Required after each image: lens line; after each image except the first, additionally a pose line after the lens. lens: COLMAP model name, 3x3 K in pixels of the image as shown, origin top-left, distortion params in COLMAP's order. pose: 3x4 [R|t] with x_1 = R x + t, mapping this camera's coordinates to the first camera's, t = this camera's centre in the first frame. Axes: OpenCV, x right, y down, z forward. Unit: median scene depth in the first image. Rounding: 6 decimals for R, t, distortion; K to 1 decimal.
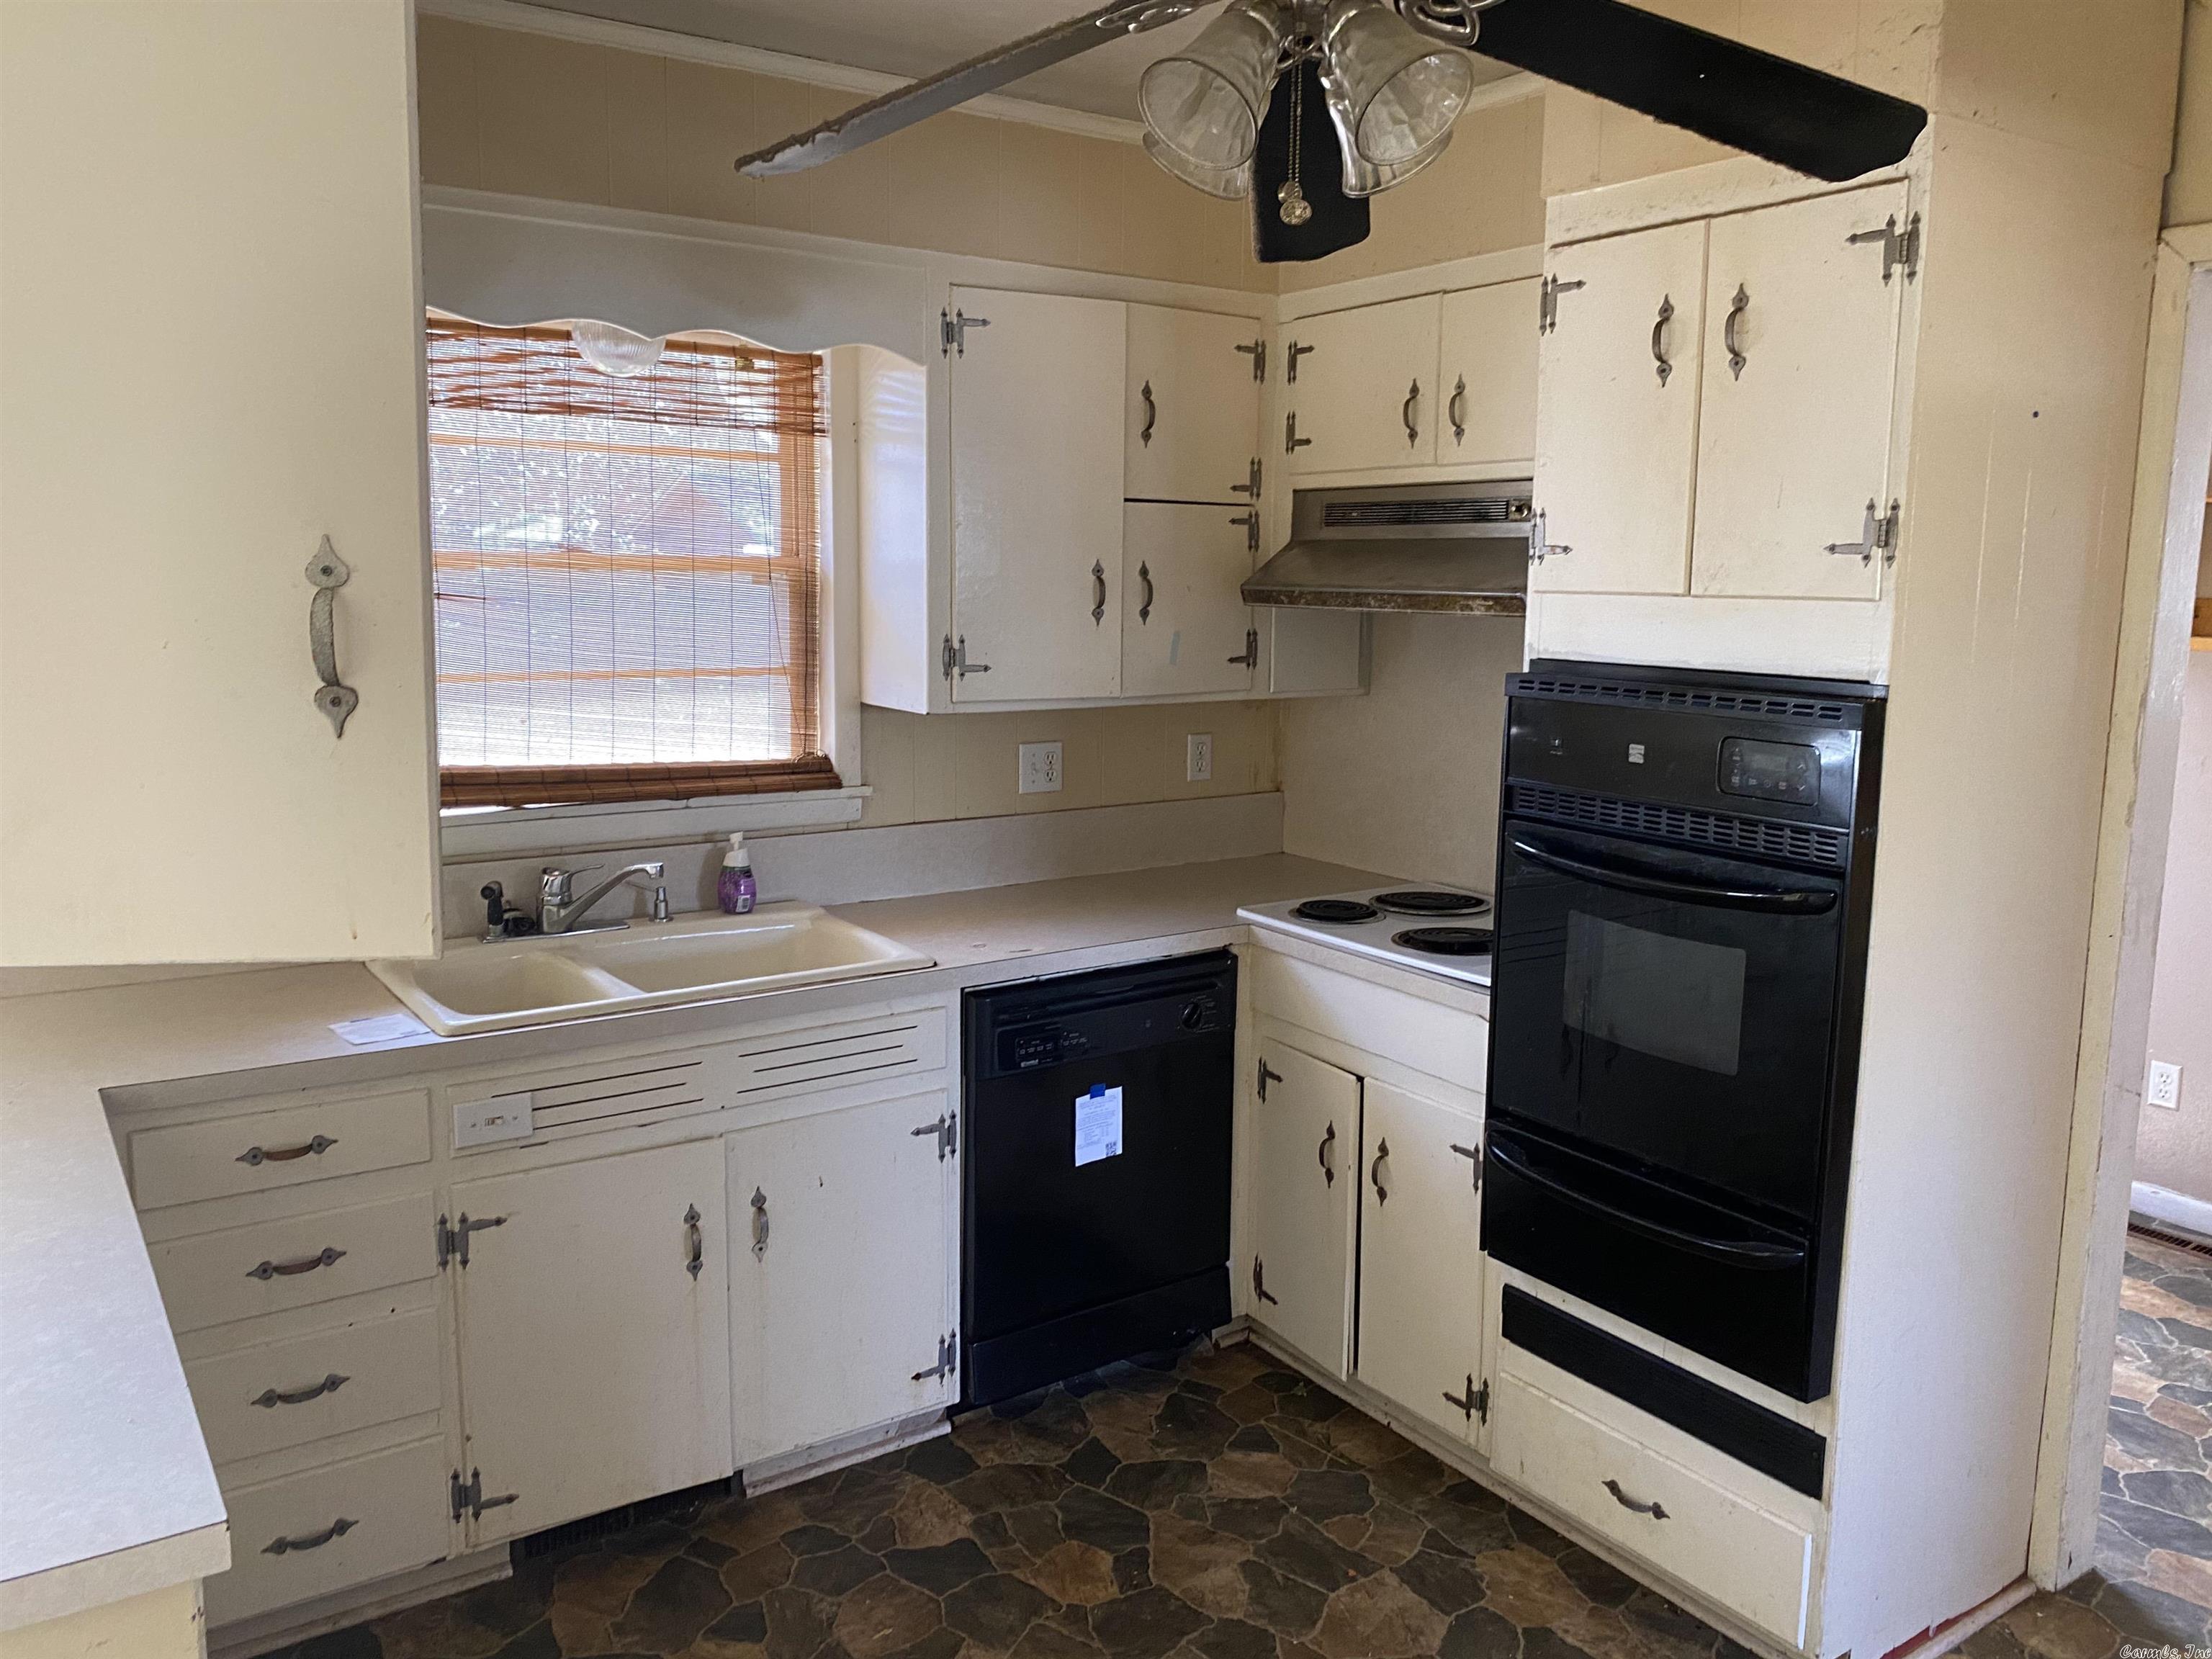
lens RADIAL K [[1680.5, 0, 1106.0], [0, 1680.5, 829.5], [0, 0, 1]] dist [0.161101, -0.344579]
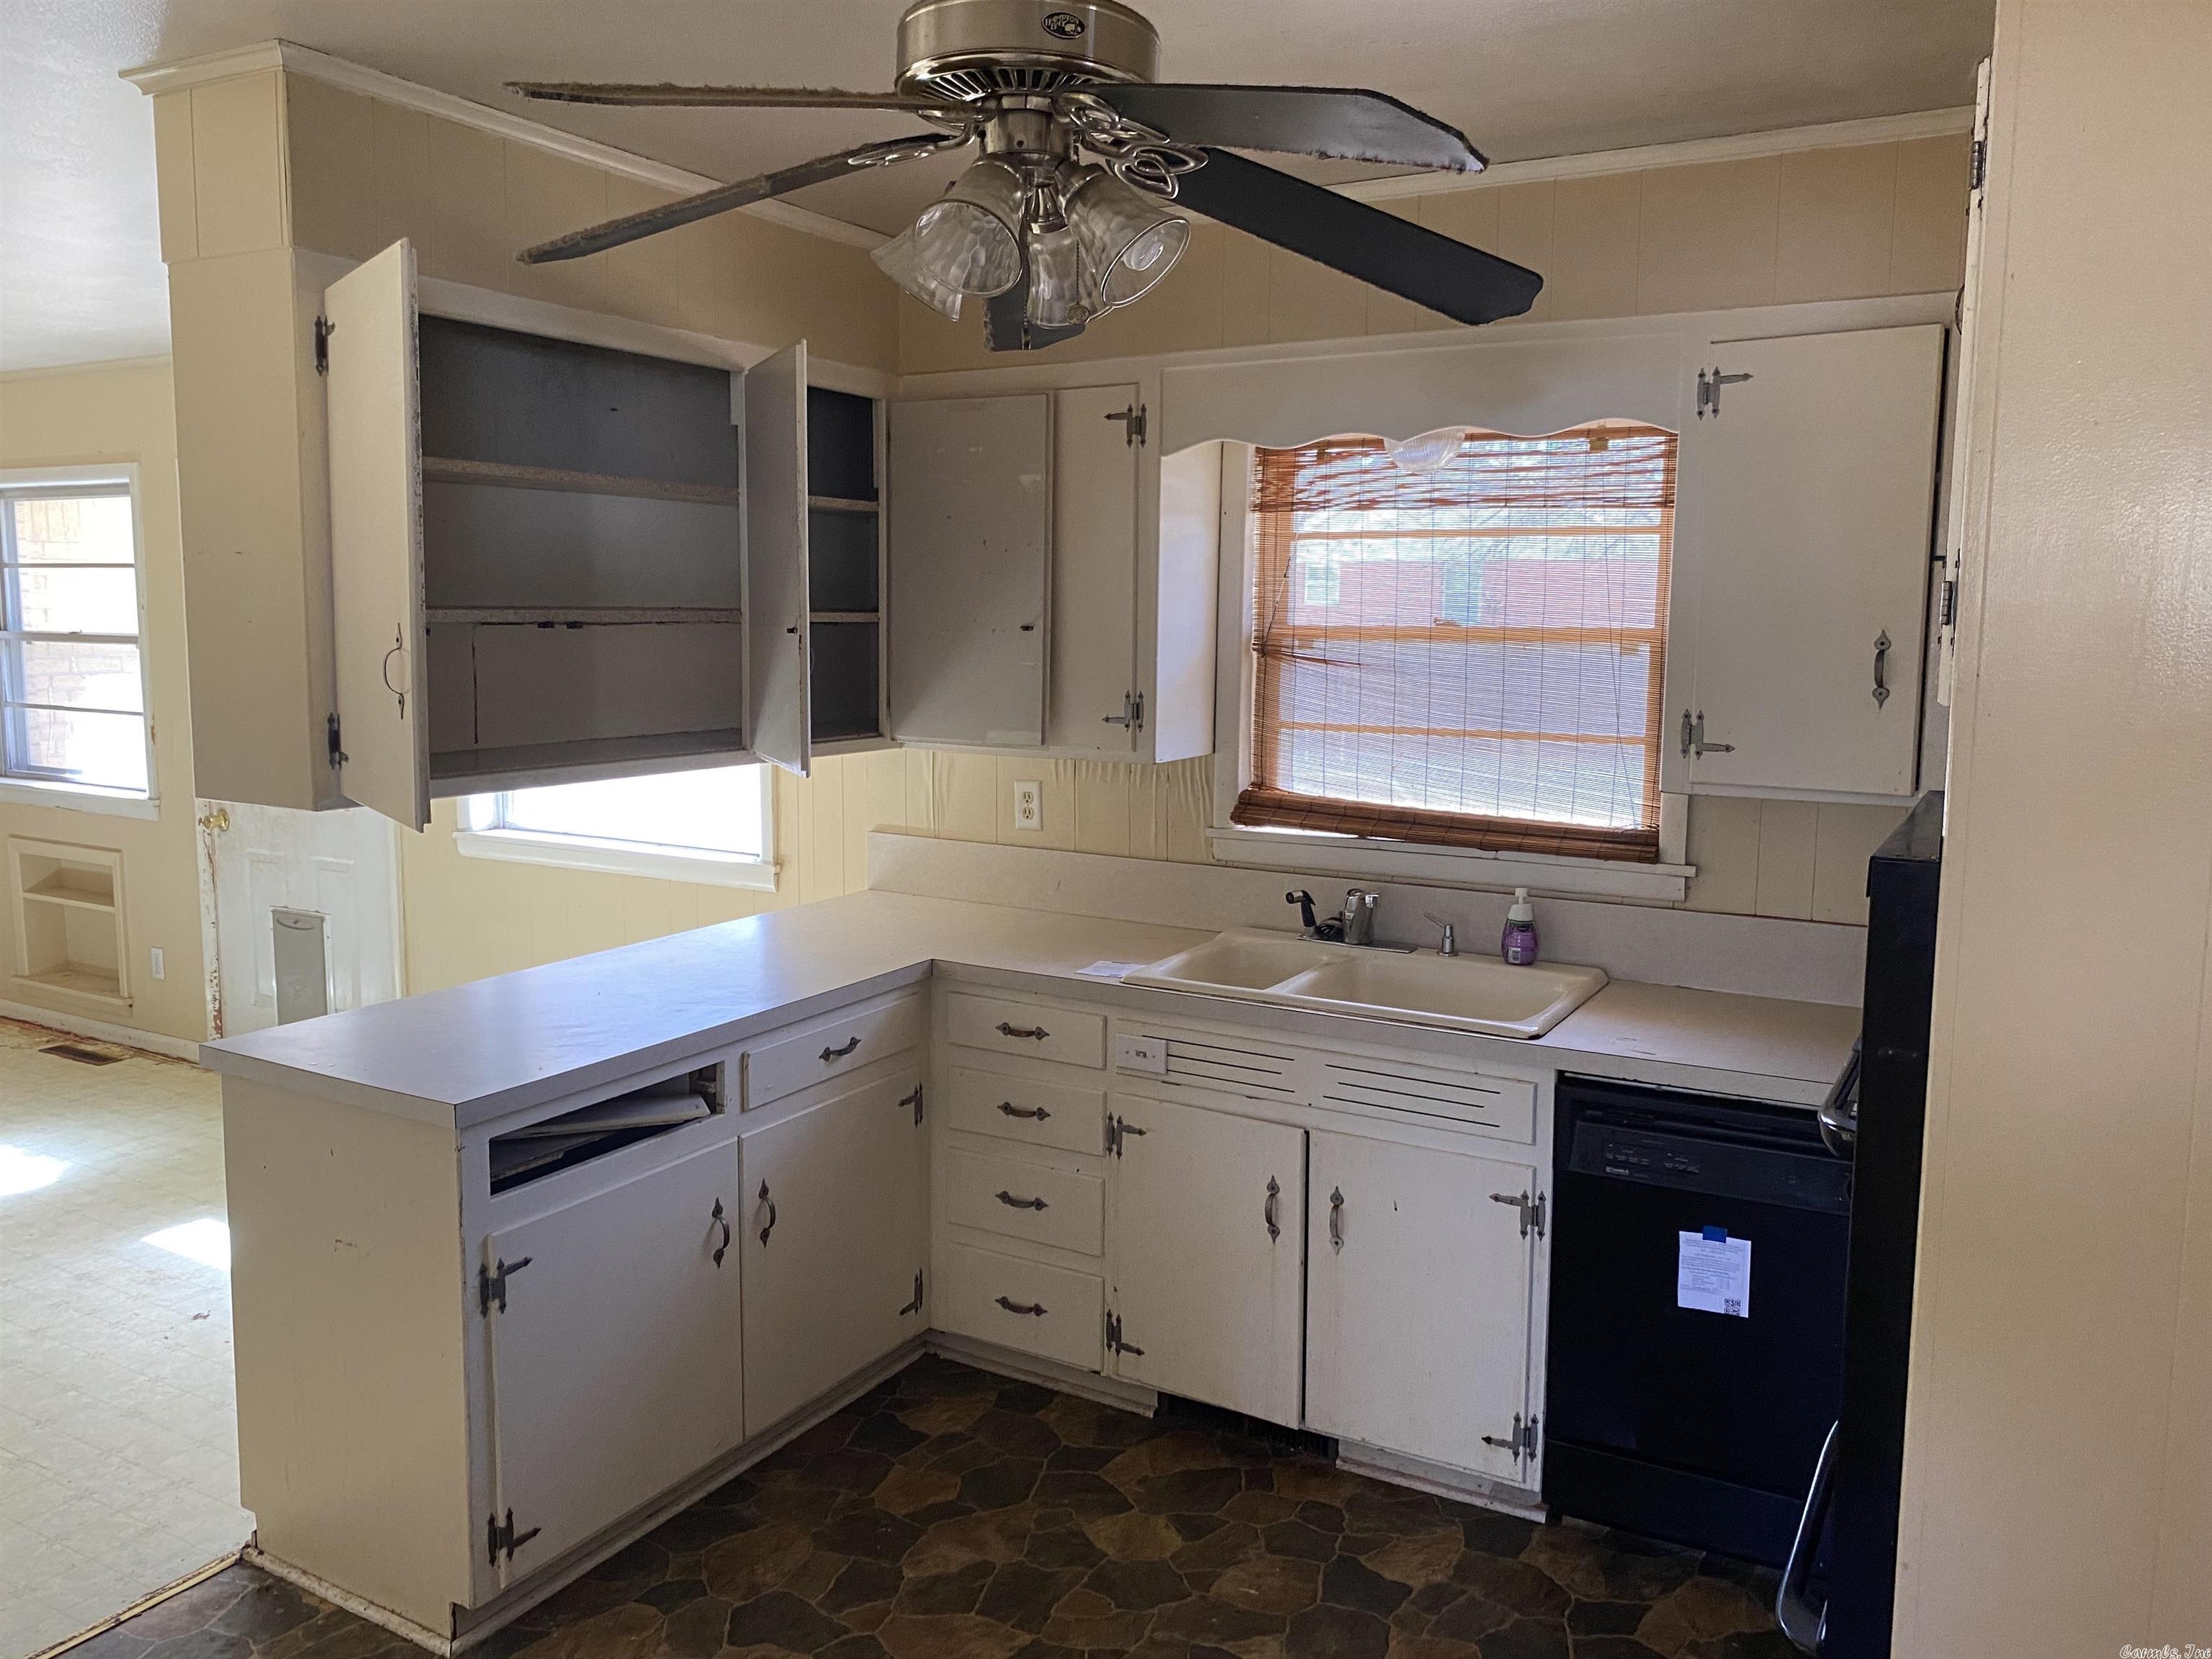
lens RADIAL K [[1654.3, 0, 1100.5], [0, 1654.3, 836.5], [0, 0, 1]] dist [0.044971, -0.093239]
pose [[0.442598, 0.113898, -0.889457, 0.608124], [-0.148784, 0.987480, 0.052415, -0.047015], [0.884291, 0.109139, 0.454002, 0.308428]]
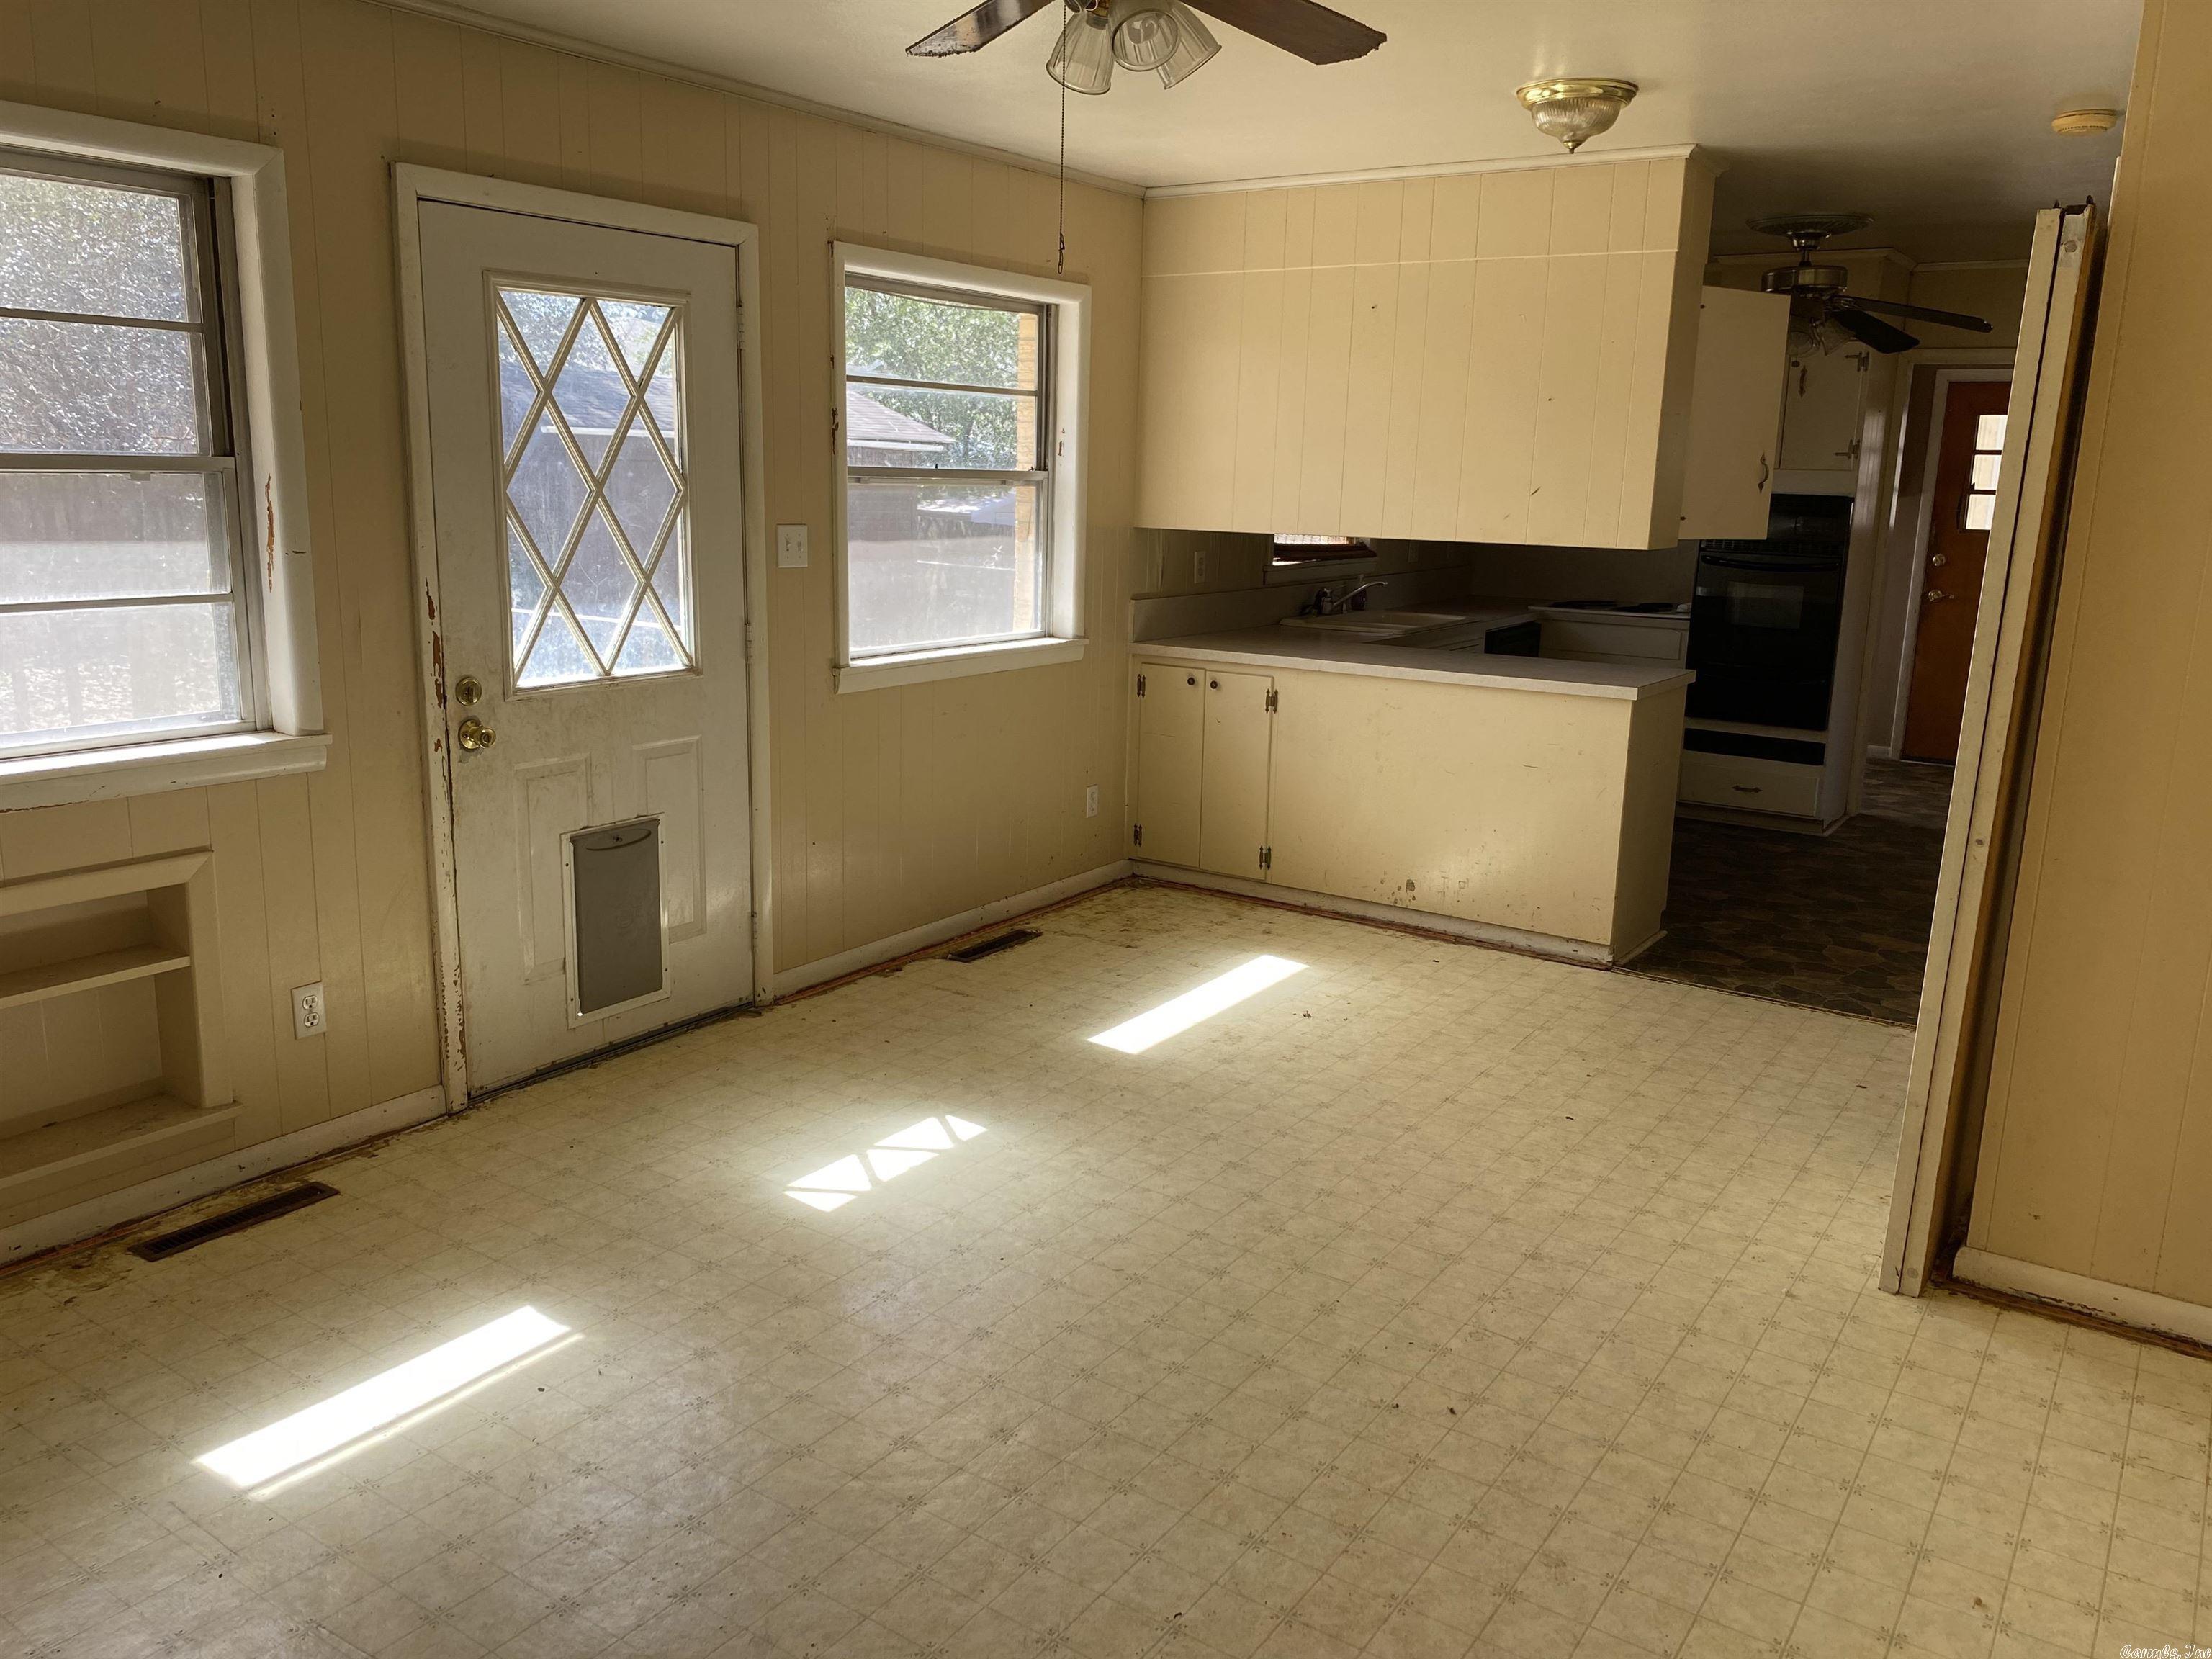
lens RADIAL K [[1680.5, 0, 1106.0], [0, 1680.5, 829.5], [0, 0, 1]] dist [0.161101, -0.344579]
pose [[0.925580, -0.064042, 0.373095, -1.370821], [0.038408, 0.996387, 0.075748, 0.154782], [-0.376598, -0.055781, 0.924696, -0.990655]]
